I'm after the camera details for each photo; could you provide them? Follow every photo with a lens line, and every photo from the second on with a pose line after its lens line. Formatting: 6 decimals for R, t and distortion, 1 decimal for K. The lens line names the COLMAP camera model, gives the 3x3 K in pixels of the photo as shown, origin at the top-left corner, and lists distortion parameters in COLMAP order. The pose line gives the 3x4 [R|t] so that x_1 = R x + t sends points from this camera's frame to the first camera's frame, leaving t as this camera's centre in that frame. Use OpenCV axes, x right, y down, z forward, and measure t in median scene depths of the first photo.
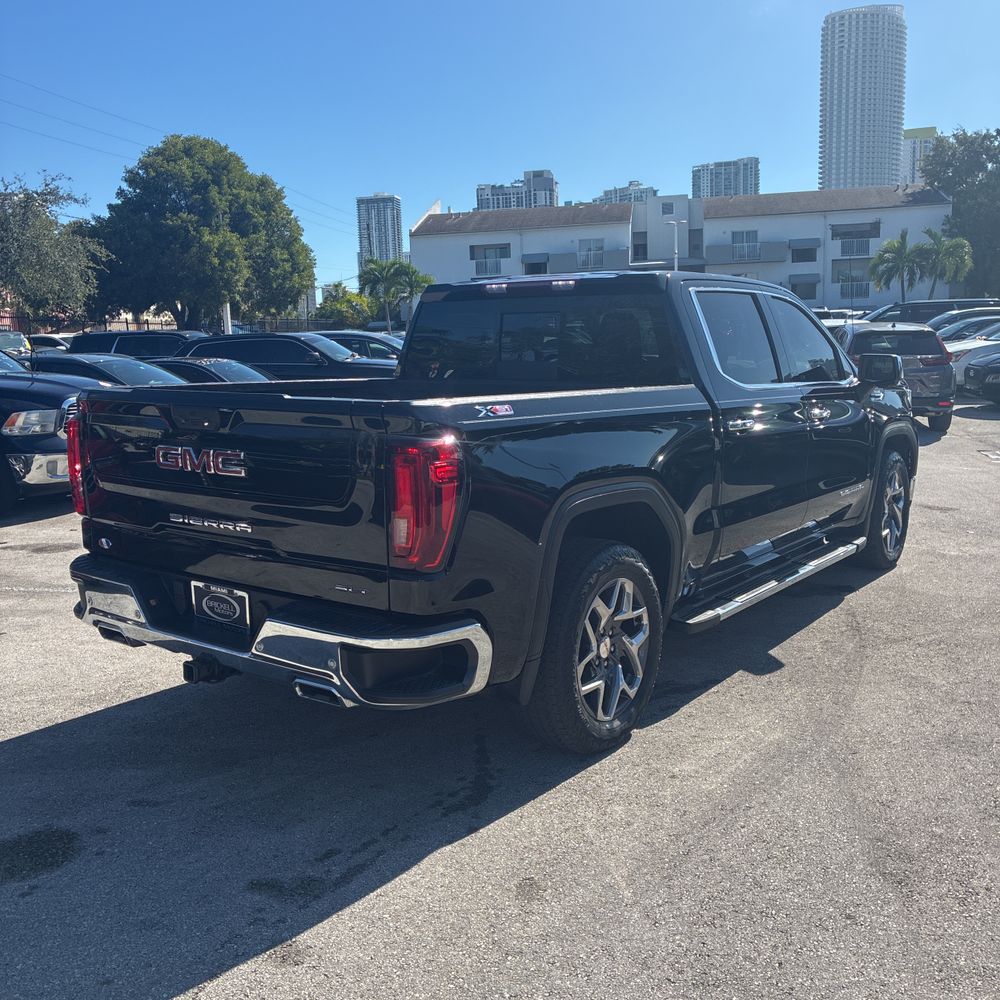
lens RADIAL K [[1017.9, 0, 500.0], [0, 1017.9, 500.0], [0, 0, 1]] dist [0.021282, 0.001649]
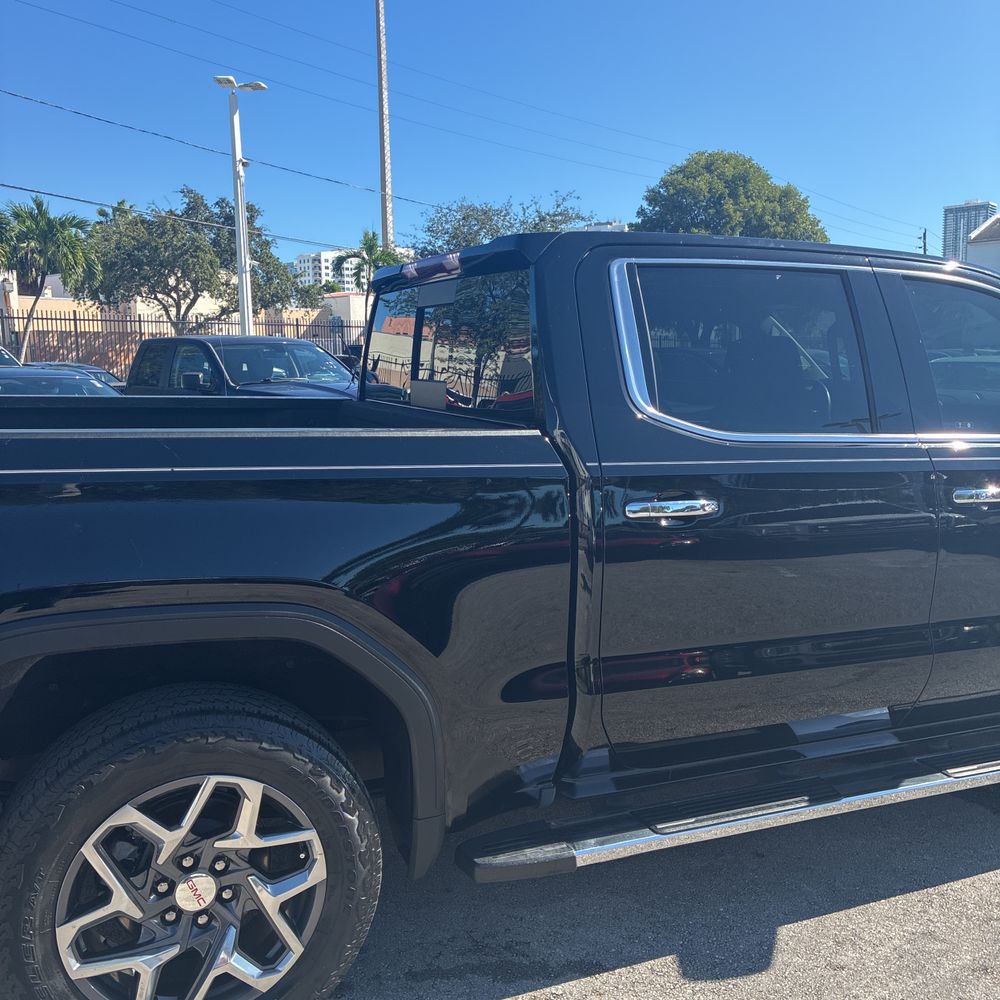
lens RADIAL K [[993.1, 0, 528.2], [0, 993.1, 496.5], [0, 0, 1]] dist [0.046644, -0.028431]
pose [[0.864276, 0.089609, -0.494972, 0.075618], [-0.096959, 0.995229, 0.010873, -0.013920], [0.493585, 0.038595, 0.868841, 0.089104]]
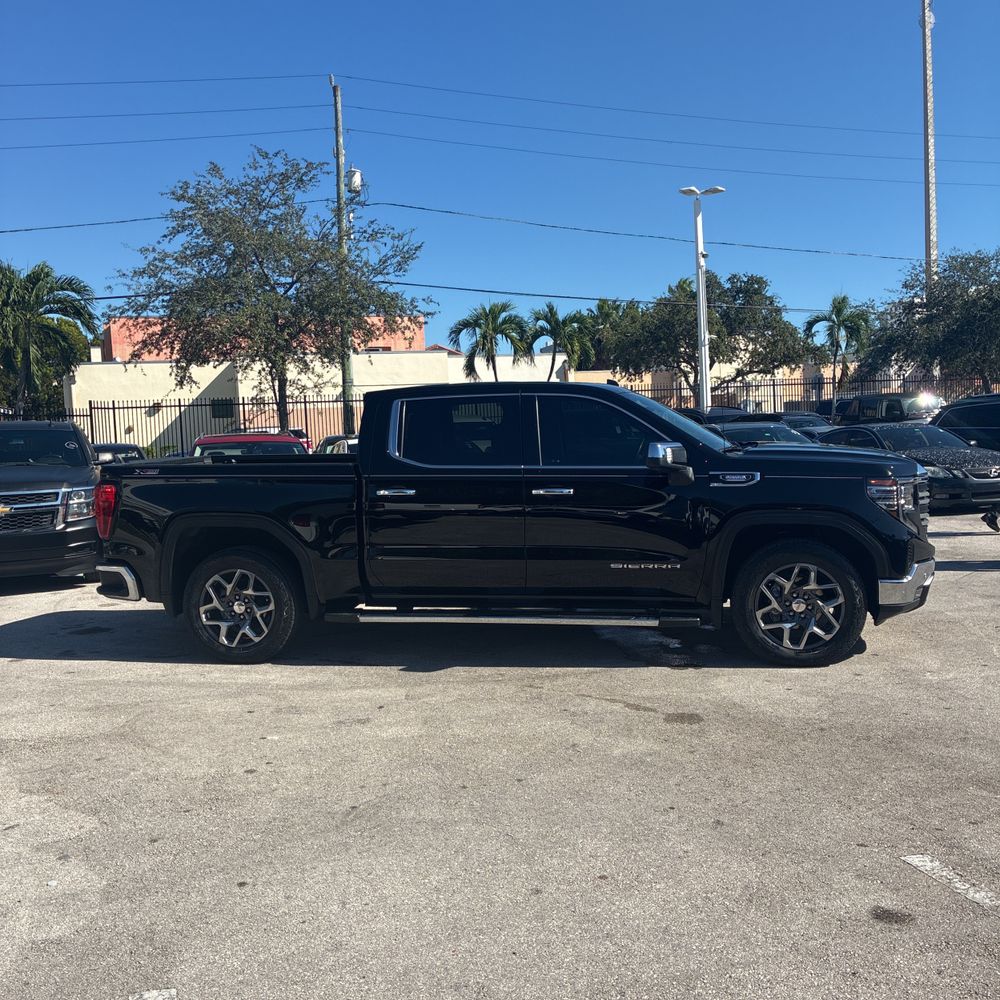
lens RADIAL K [[993.1, 0, 528.2], [0, 993.1, 496.5], [0, 0, 1]] dist [0.046644, -0.028431]
pose [[0.468394, 0.068483, -0.880862, 0.276370], [-0.112000, 0.993551, 0.017688, -0.020154], [0.876392, 0.090372, 0.473043, 0.088124]]
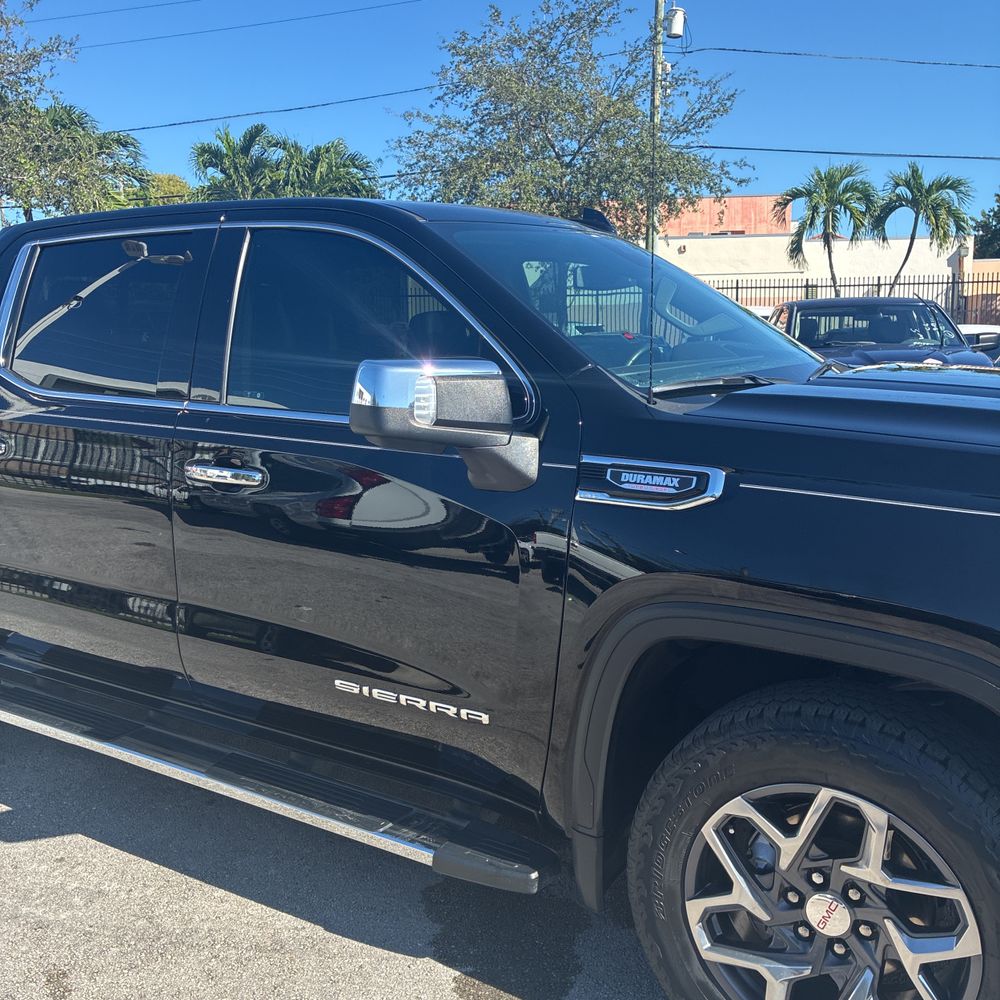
lens RADIAL K [[1007.5, 0, 504.3], [0, 1007.5, 504.1], [0, 0, 1]] dist [0.040289, -0.027756]
pose [[0.085683, 0.188591, -0.978311, 0.162931], [-0.145514, 0.973761, 0.174970, -0.035842], [0.985639, 0.127365, 0.110878, 0.224869]]
